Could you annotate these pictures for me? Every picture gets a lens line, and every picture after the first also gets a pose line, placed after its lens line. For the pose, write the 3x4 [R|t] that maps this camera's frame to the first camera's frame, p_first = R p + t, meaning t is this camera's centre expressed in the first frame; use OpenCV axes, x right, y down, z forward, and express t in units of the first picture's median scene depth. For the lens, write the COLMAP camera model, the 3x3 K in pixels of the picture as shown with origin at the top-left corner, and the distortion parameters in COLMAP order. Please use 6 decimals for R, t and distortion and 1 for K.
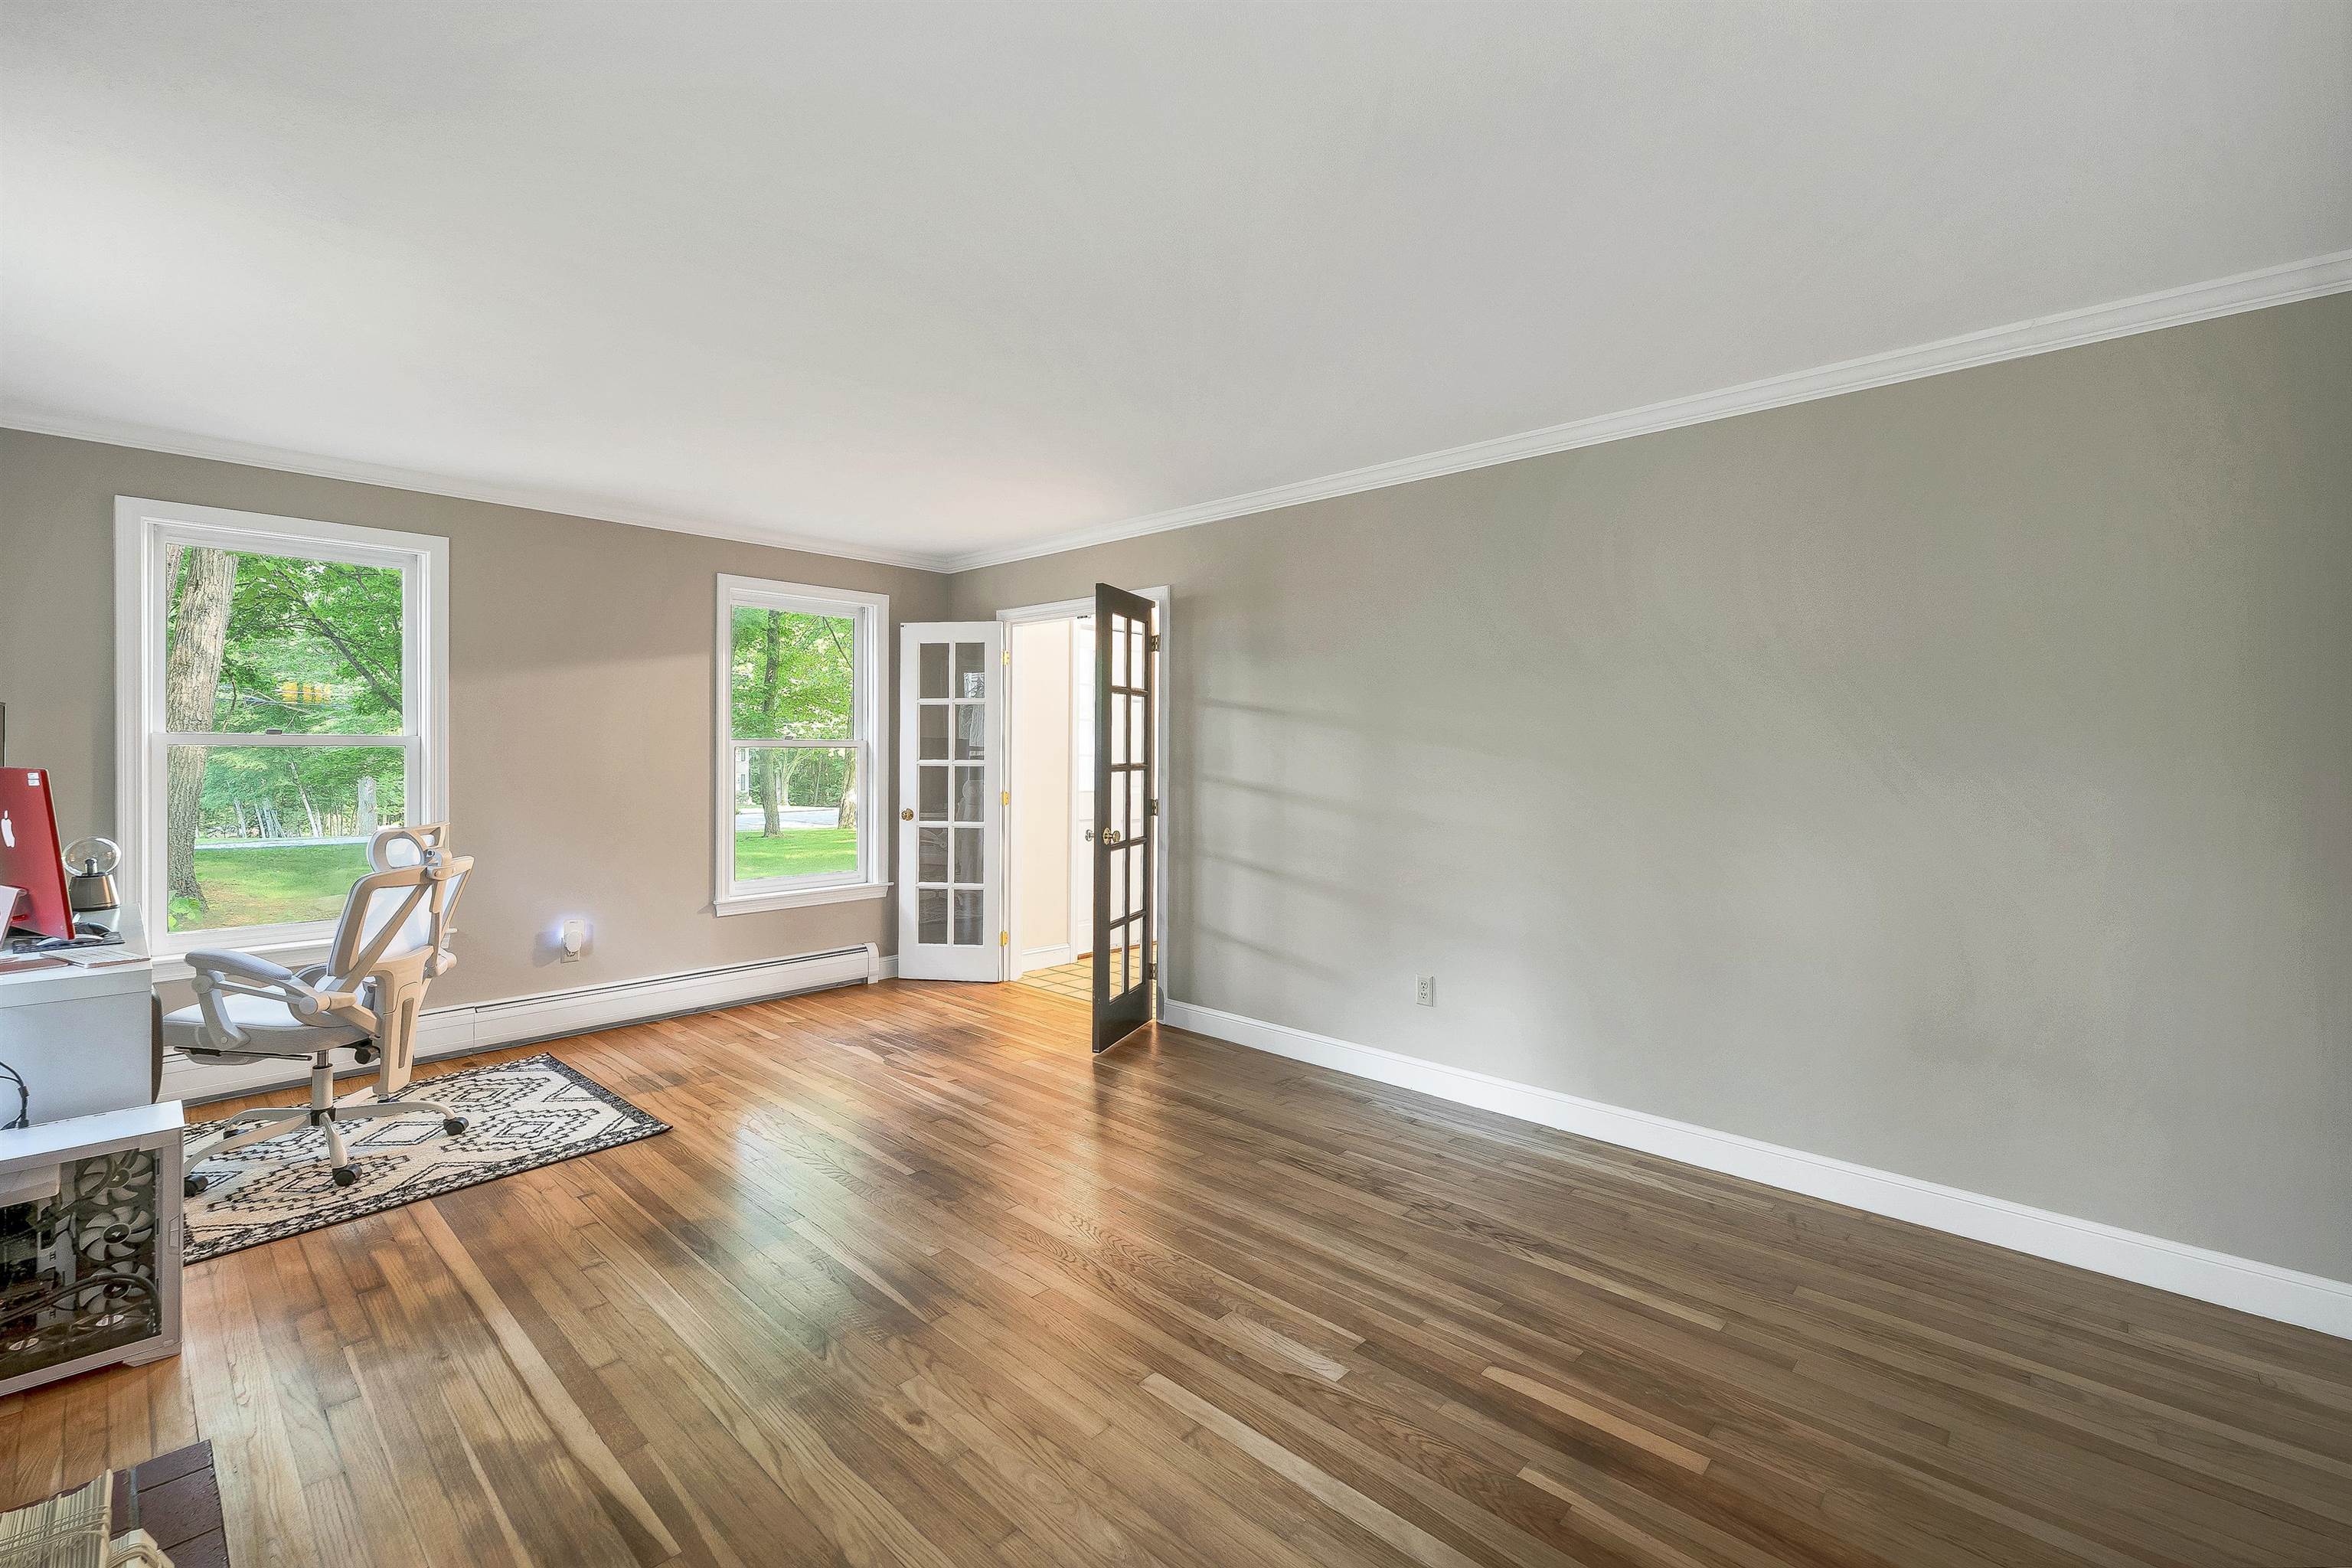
lens RADIAL K [[1005.7, 0, 1171.1], [0, 1005.7, 753.1], [0, 0, 1]] dist [0.005561, -0.001821]
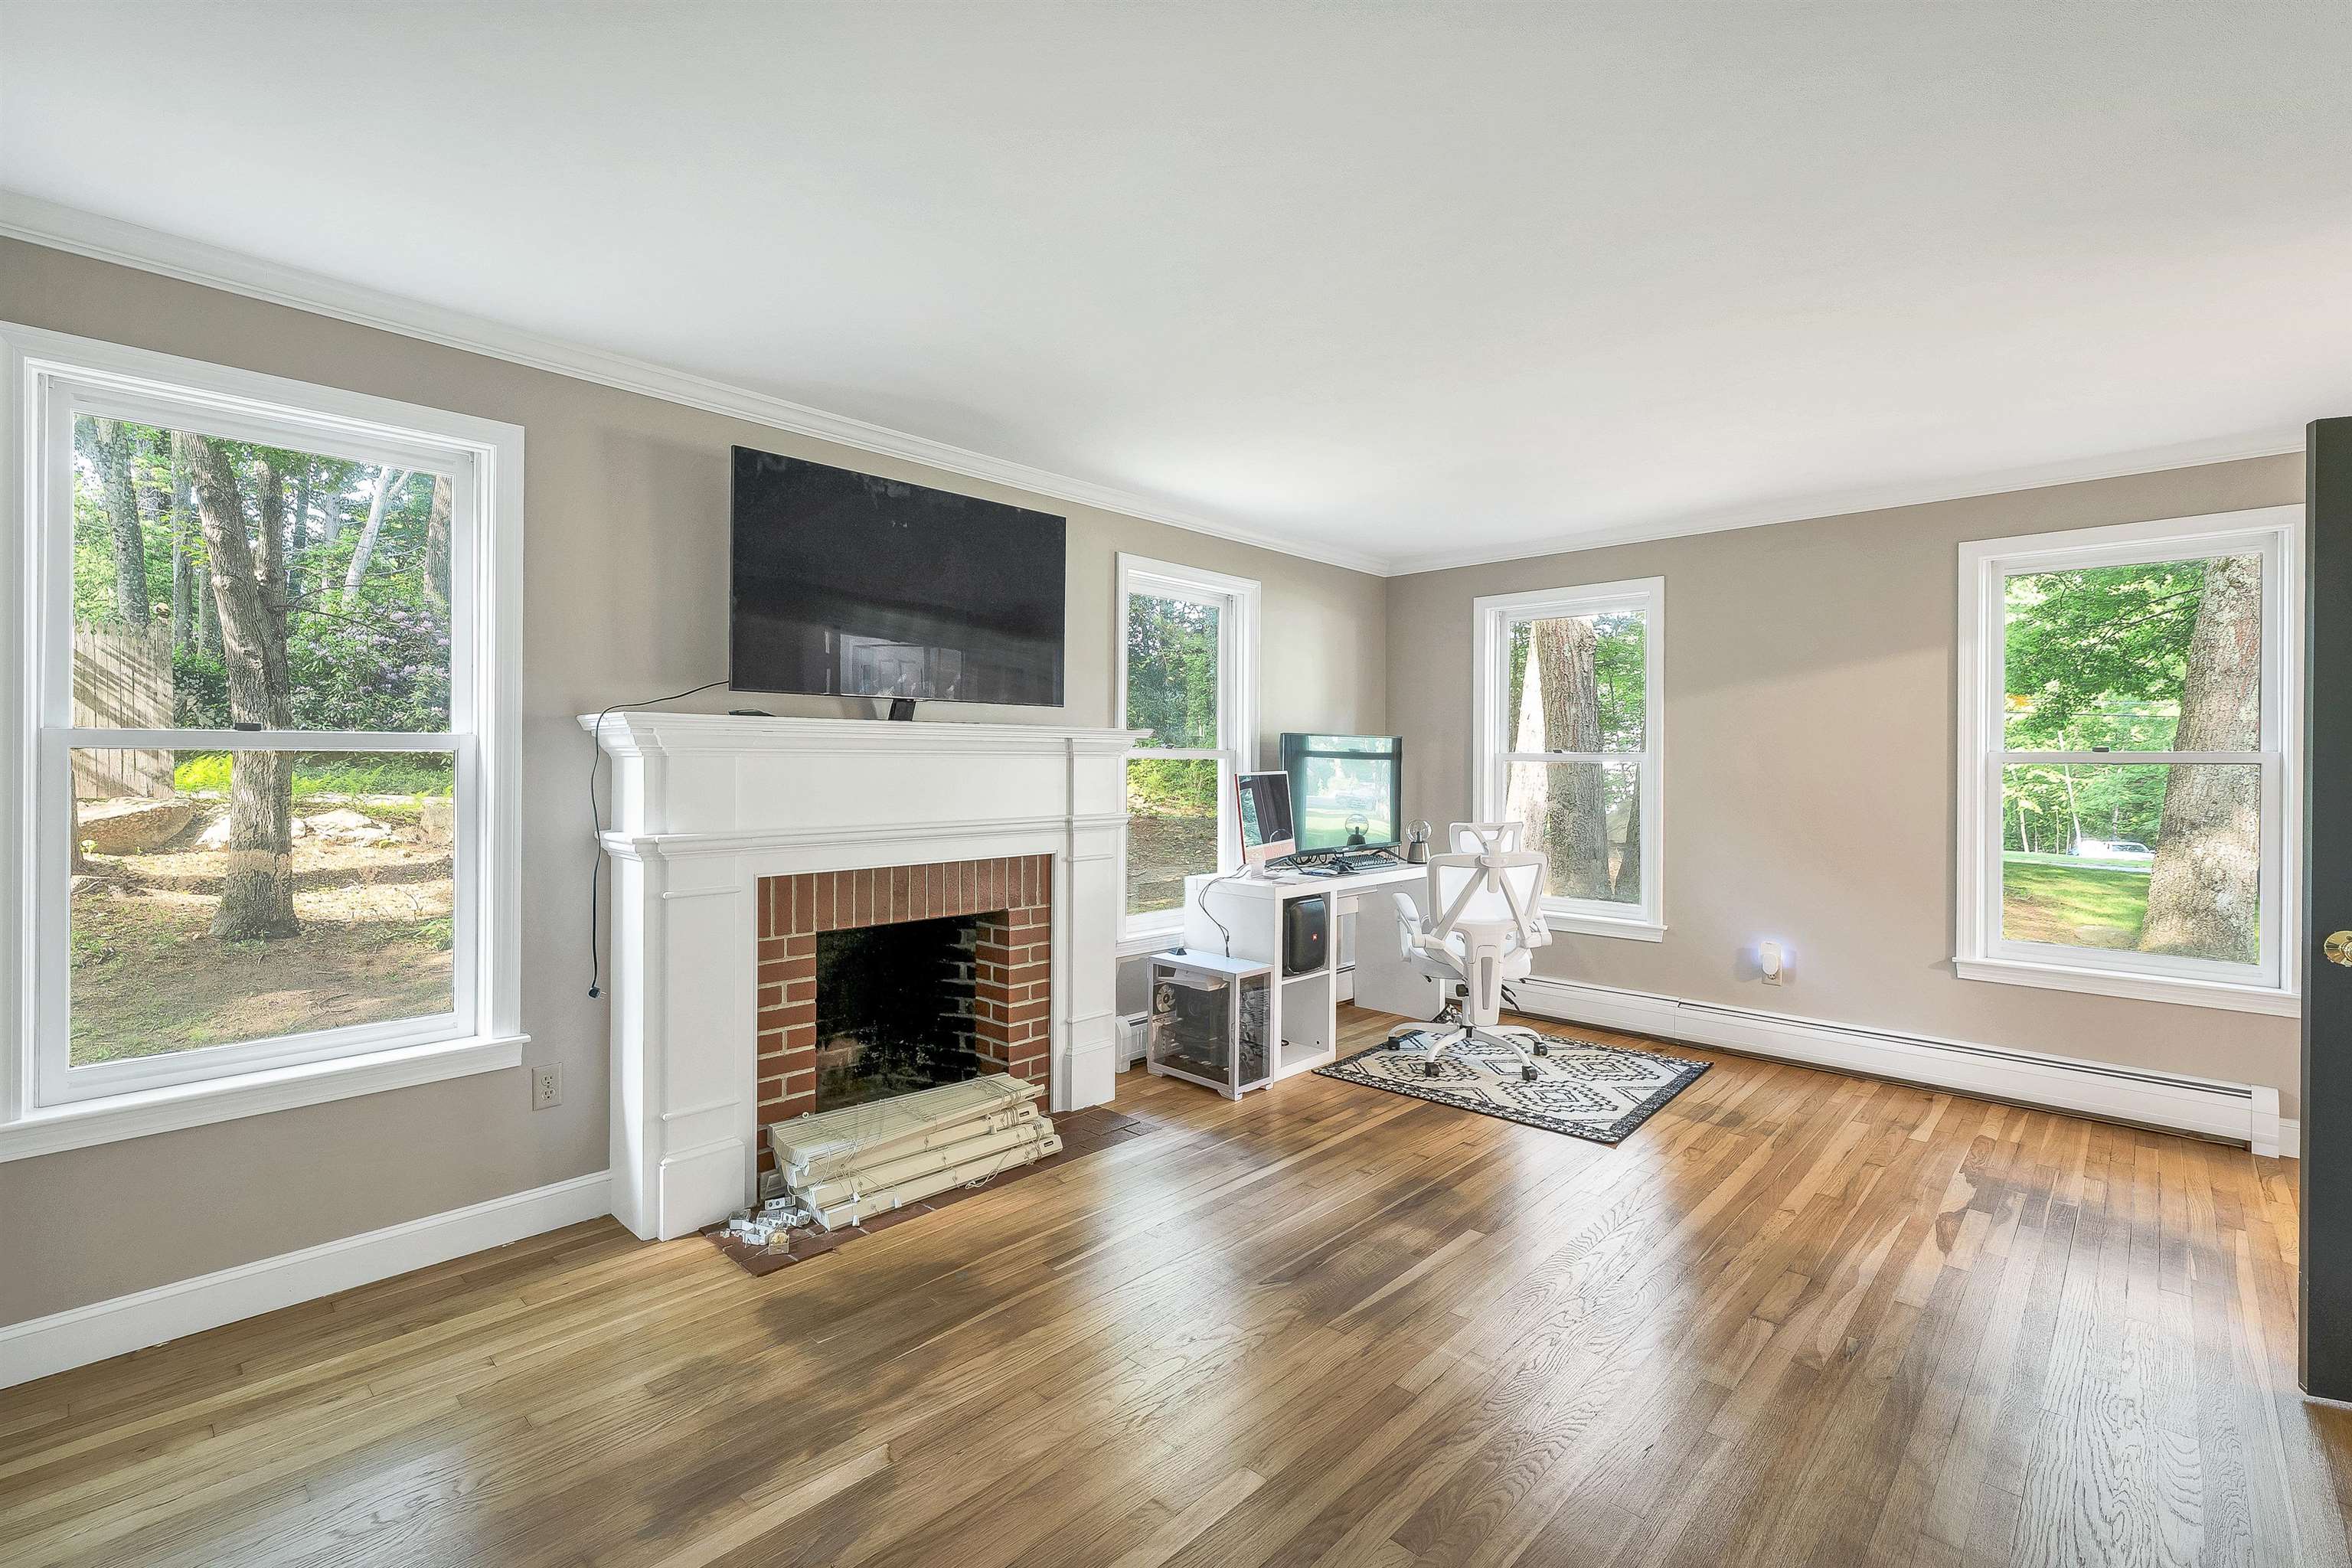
lens RADIAL K [[1054.1, 0, 1180.6], [0, 1054.1, 768.1], [0, 0, 1]] dist [-0.003254, -0.000271]
pose [[-0.012465, 0.003089, -0.999918, 0.548199], [-0.008807, 0.999956, 0.003199, 0.000399], [0.999884, 0.008846, -0.012437, 0.573445]]
